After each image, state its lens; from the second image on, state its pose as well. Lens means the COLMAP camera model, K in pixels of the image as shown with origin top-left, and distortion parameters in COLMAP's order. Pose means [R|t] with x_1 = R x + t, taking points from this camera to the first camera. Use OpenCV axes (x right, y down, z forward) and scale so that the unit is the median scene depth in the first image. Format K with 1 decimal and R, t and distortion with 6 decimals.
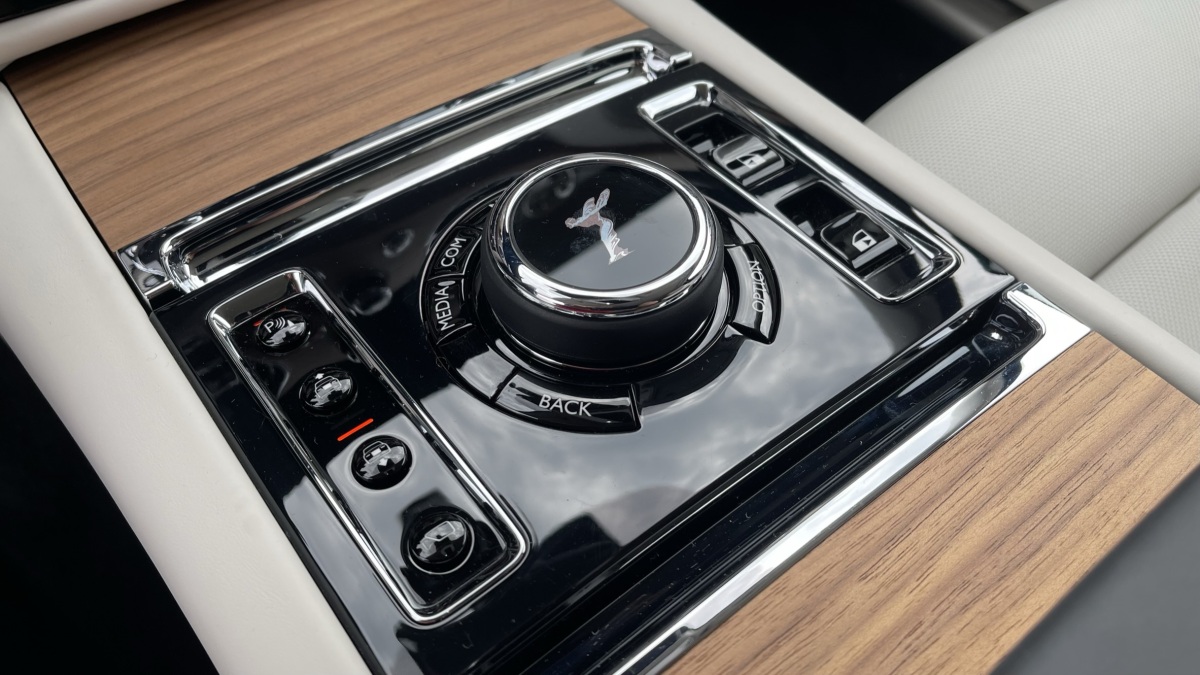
lens RADIAL K [[928.8, 0, 614.3], [0, 928.8, 340.8], [0, 0, 1]] dist [0.040090, -0.055395]
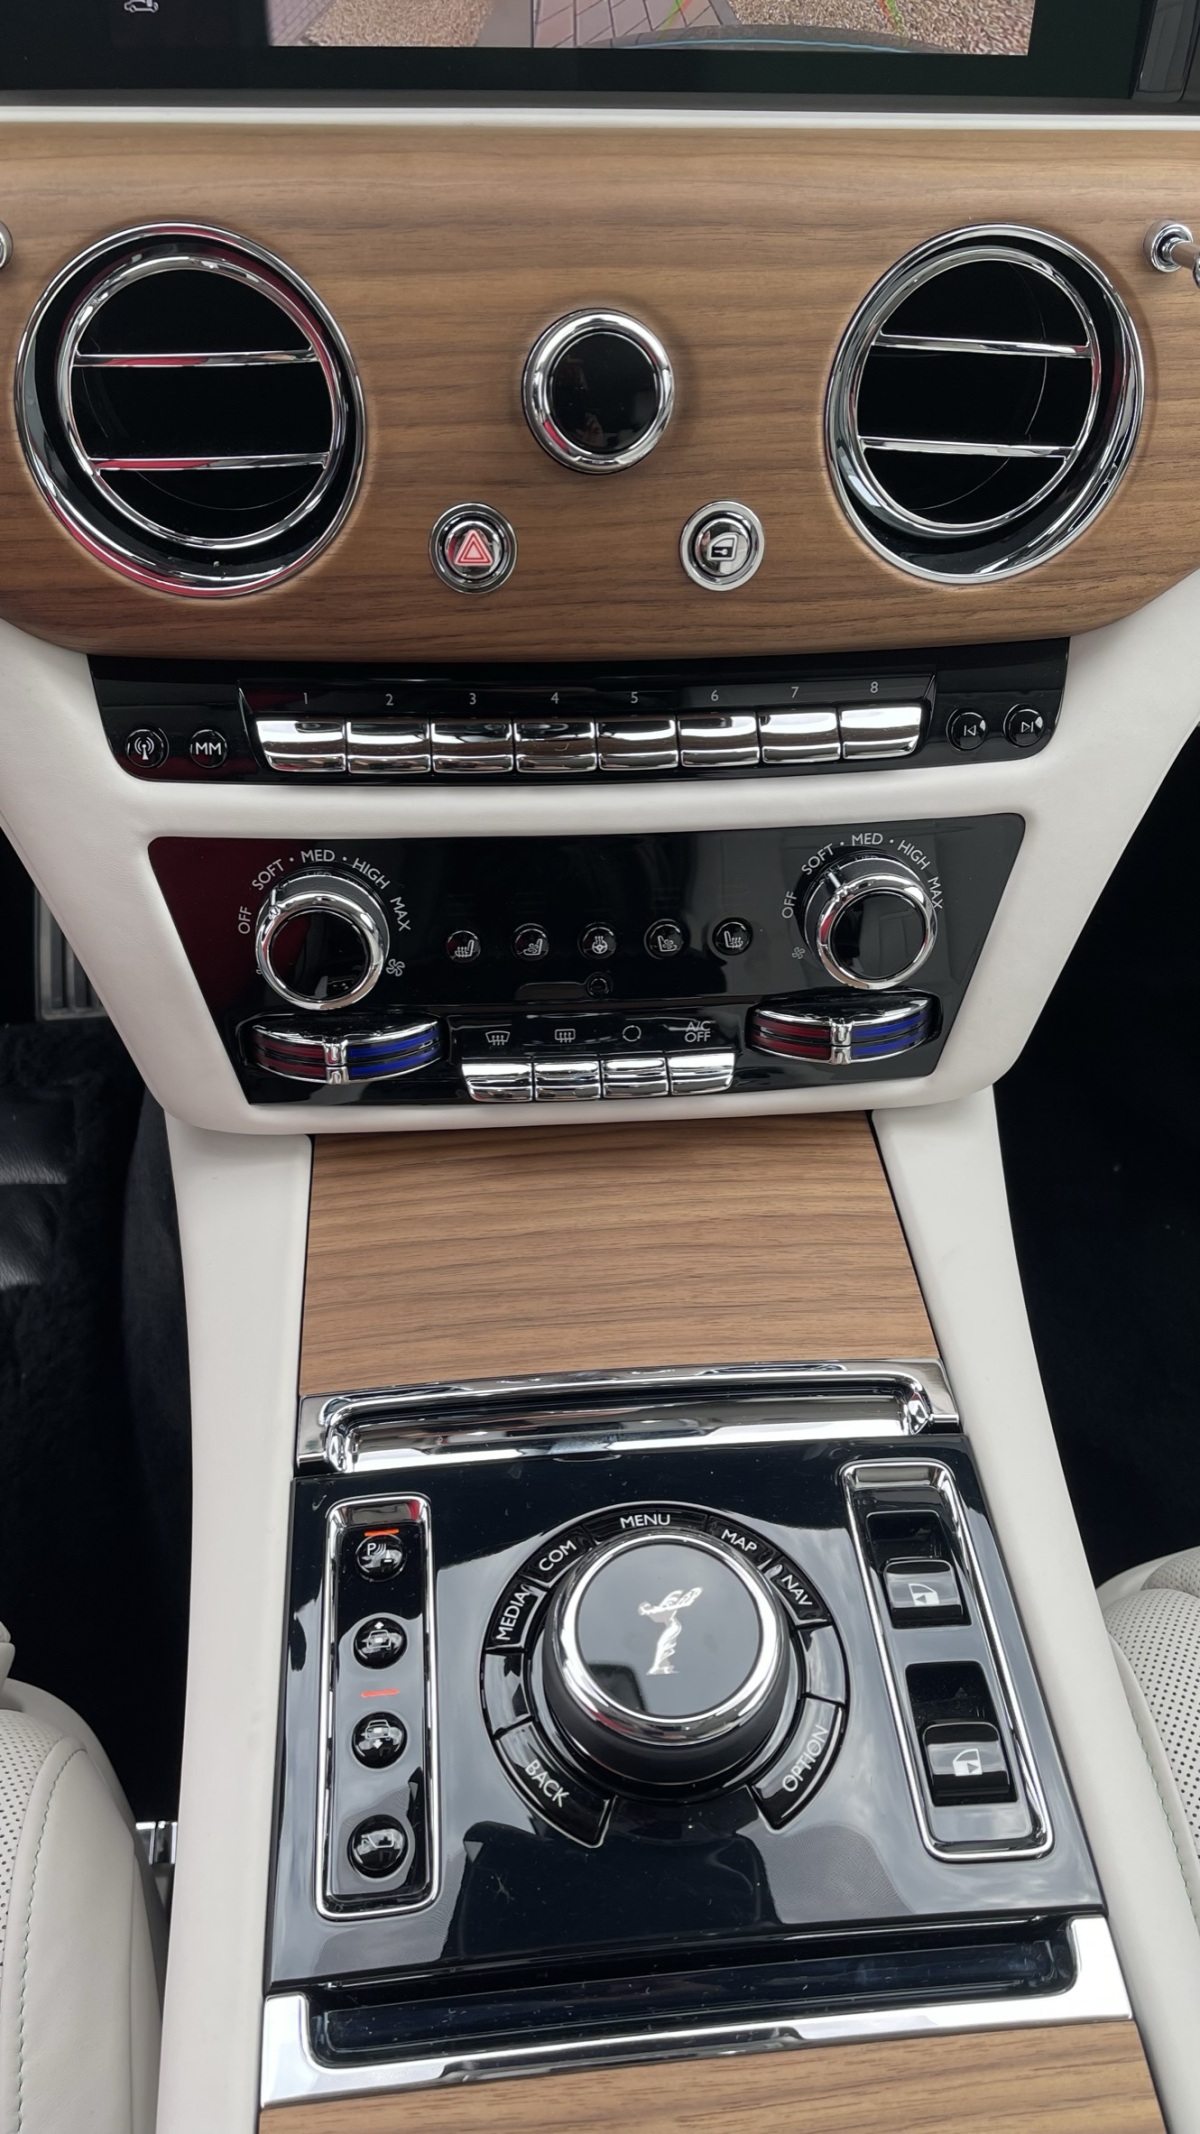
lens RADIAL K [[1641.4, 0, 614.9], [0, 1641.4, 1076.2], [0, 0, 1]] dist [0.100046, -0.159869]
pose [[0.839939, 0.380060, -0.387372, 0.329312], [-0.425396, 0.904325, -0.035131, -0.468490], [0.336958, 0.194295, 0.921254, -0.630642]]
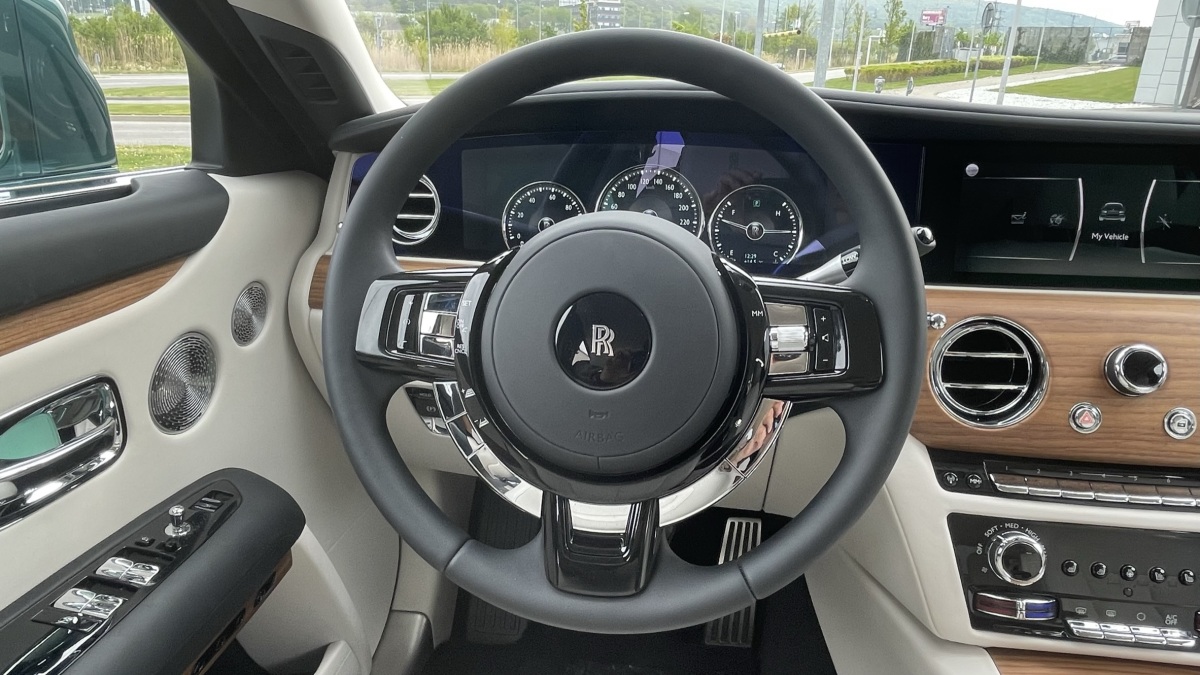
lens RADIAL K [[770.7, 0, 595.4], [0, 770.7, 330.3], [0, 0, 1]] dist [0.002404, -0.003647]
pose [[0.689245, 0.160831, -0.706453, -0.075219], [-0.552850, 0.746963, -0.369329, 0.458474], [0.468294, 0.645120, 0.603756, -1.407430]]
